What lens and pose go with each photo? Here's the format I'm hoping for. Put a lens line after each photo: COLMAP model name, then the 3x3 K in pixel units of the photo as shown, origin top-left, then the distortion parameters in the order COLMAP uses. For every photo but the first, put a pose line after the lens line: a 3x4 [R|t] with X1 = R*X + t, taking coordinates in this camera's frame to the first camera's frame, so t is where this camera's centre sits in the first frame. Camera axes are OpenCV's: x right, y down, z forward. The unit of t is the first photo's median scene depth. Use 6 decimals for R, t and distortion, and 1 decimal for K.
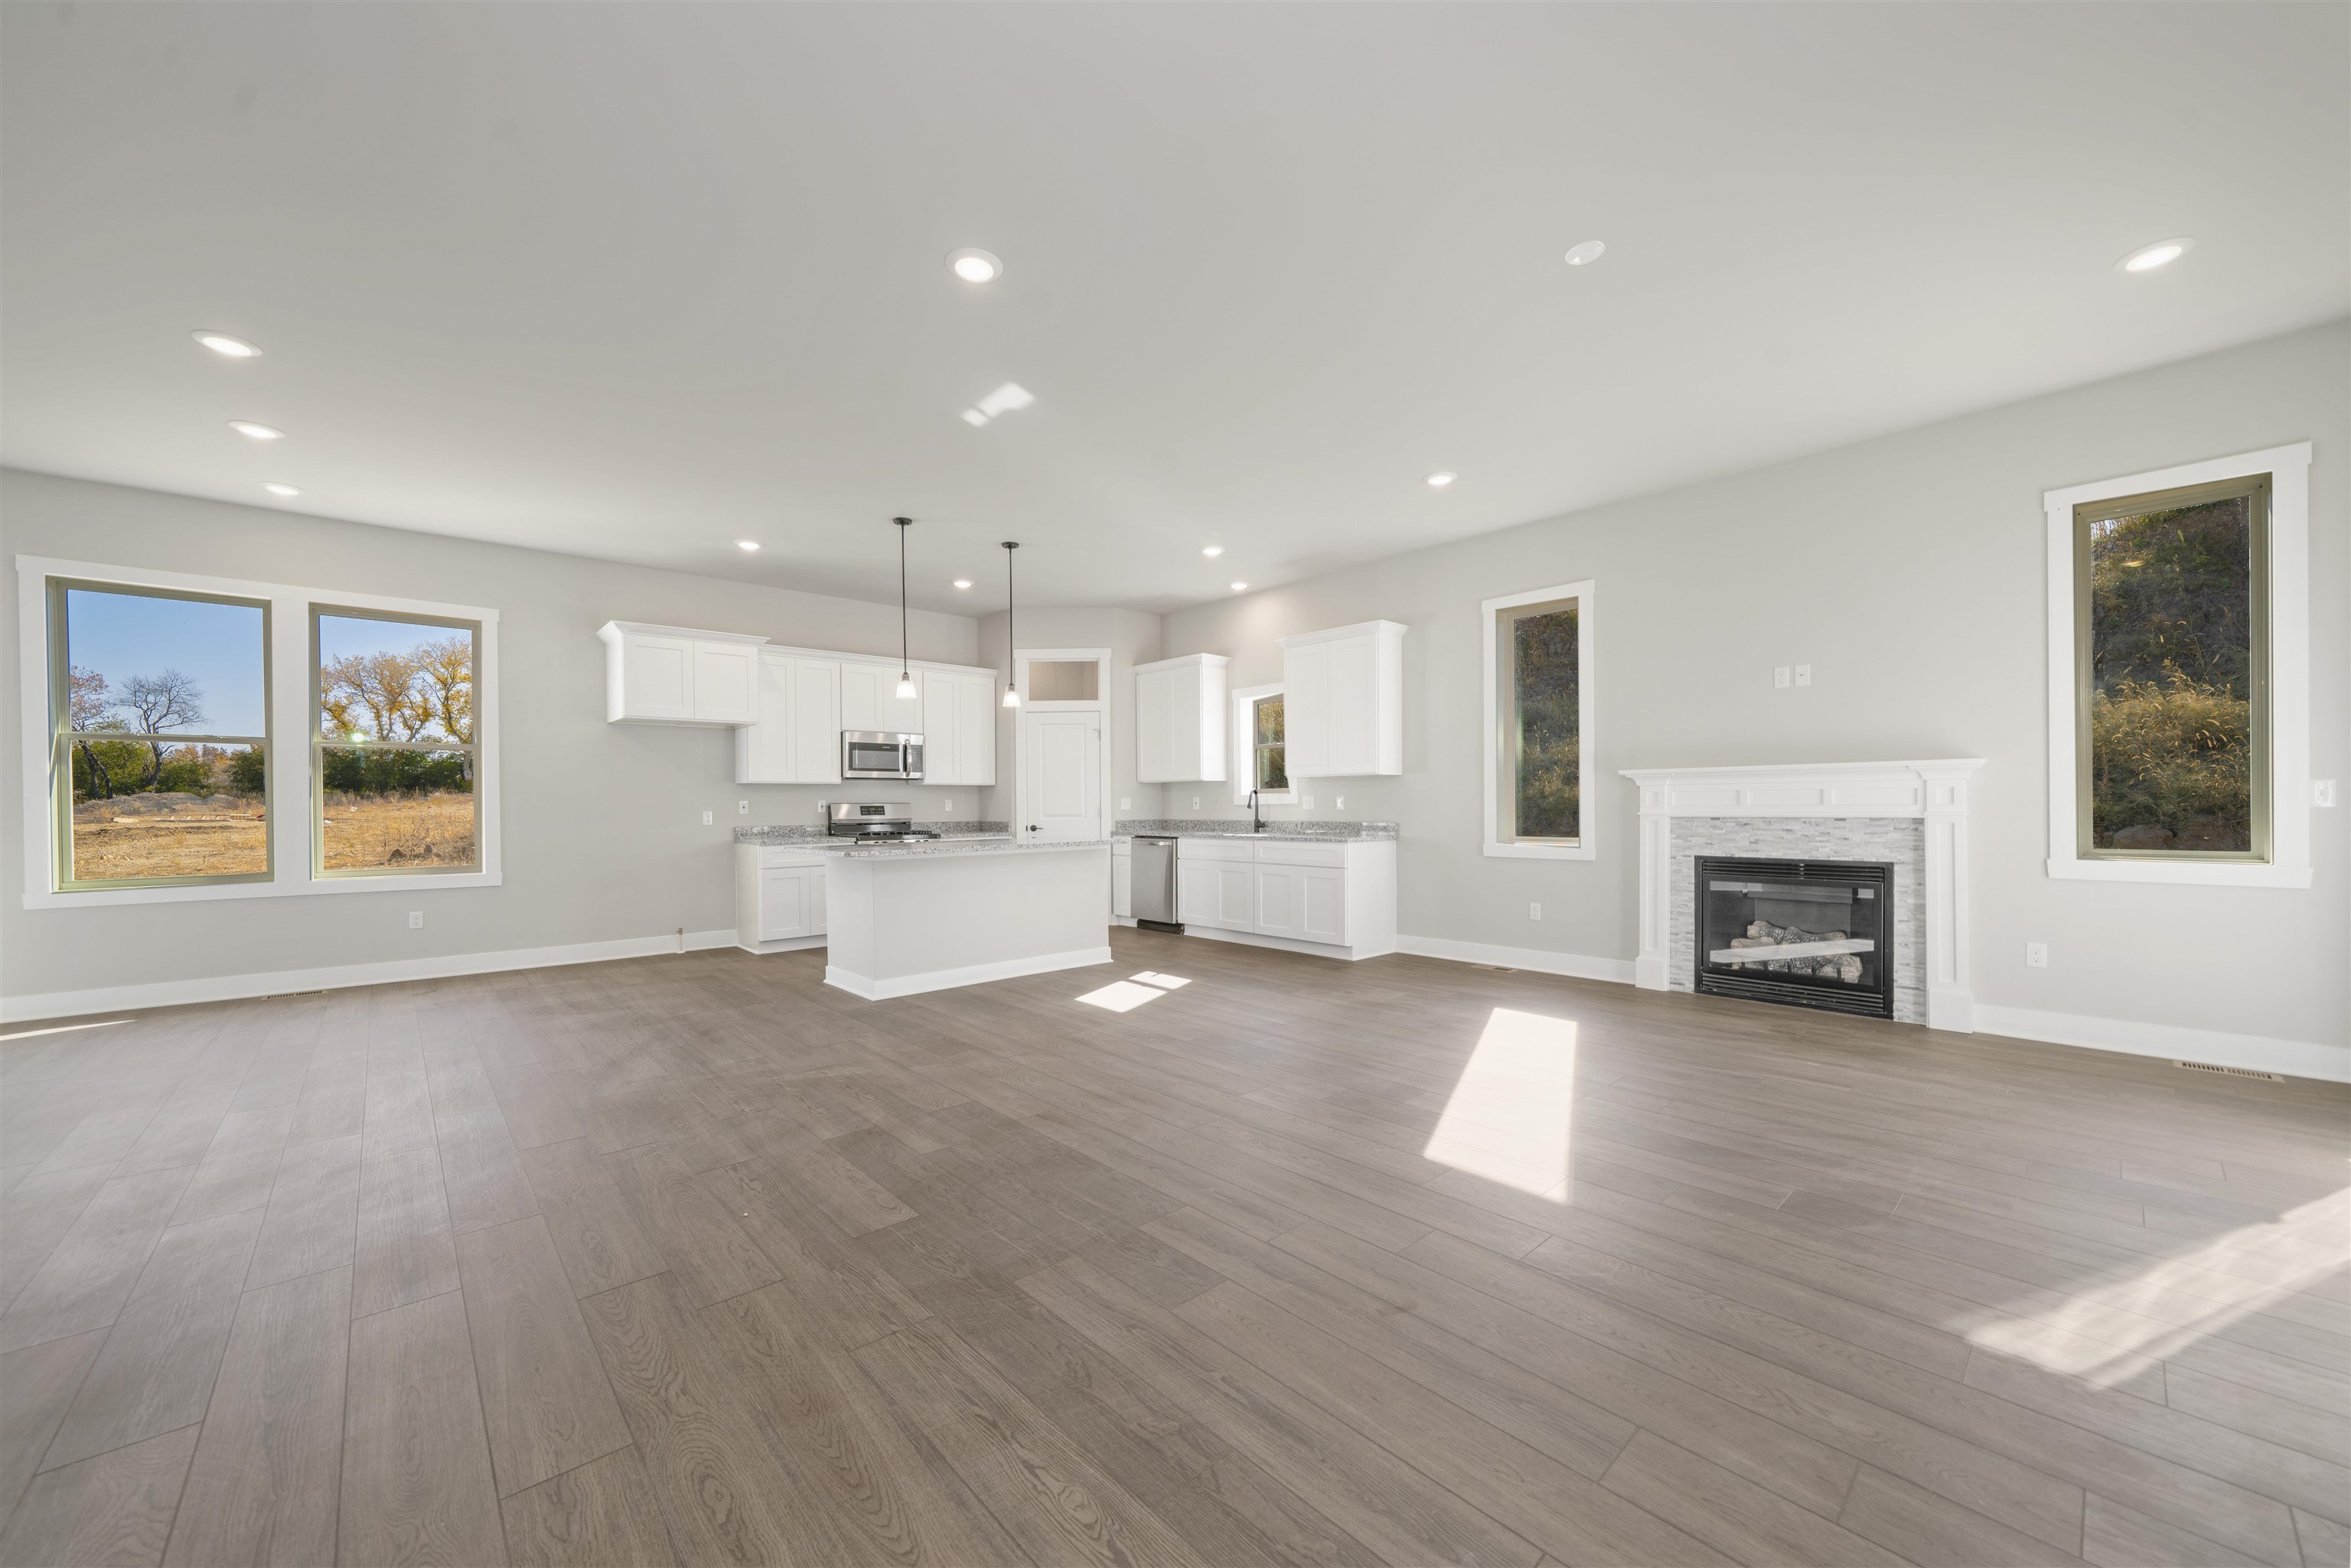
lens RADIAL K [[867.9, 0, 1179.3], [0, 867.9, 804.6], [0, 0, 1]] dist [0.000148, 0.000048]
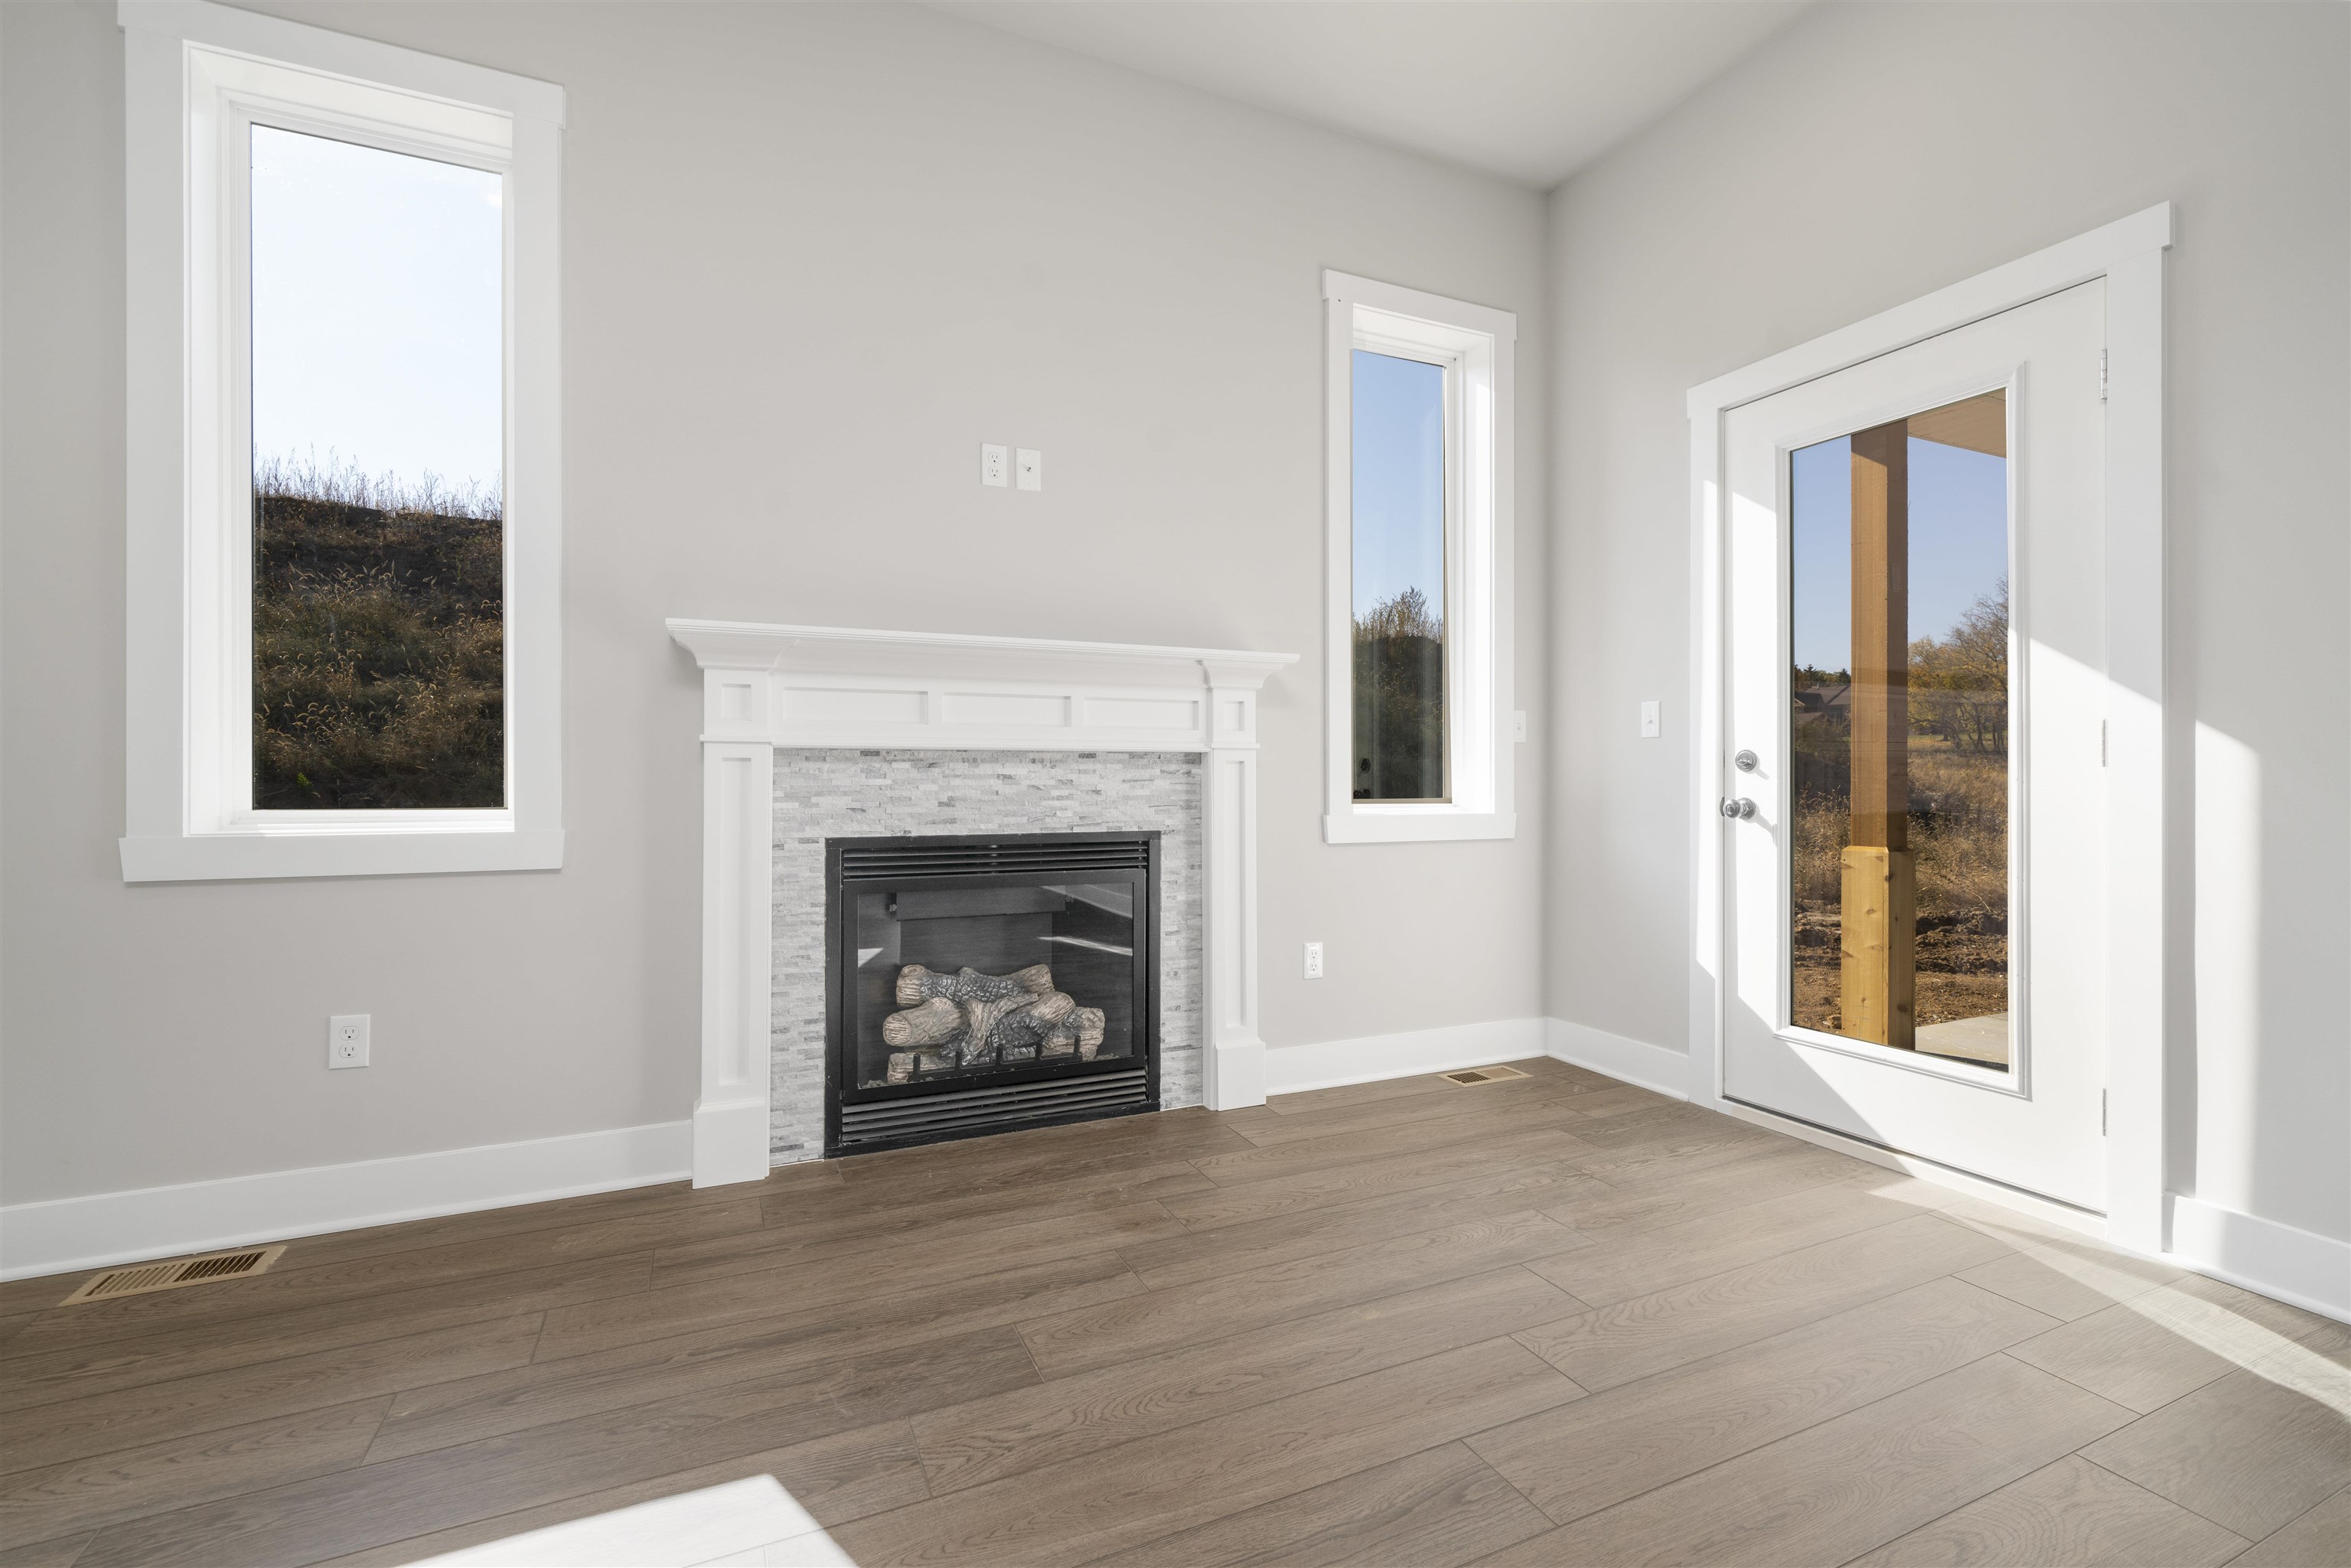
lens RADIAL K [[1010.2, 0, 1176.6], [0, 1010.2, 785.0], [0, 0, 1]] dist [-0.003745, -0.000155]
pose [[0.311735, 0.002493, 0.950166, 0.179180], [-0.004865, 0.999988, -0.001027, 0.032994], [-0.950157, -0.004302, 0.311743, 0.701583]]
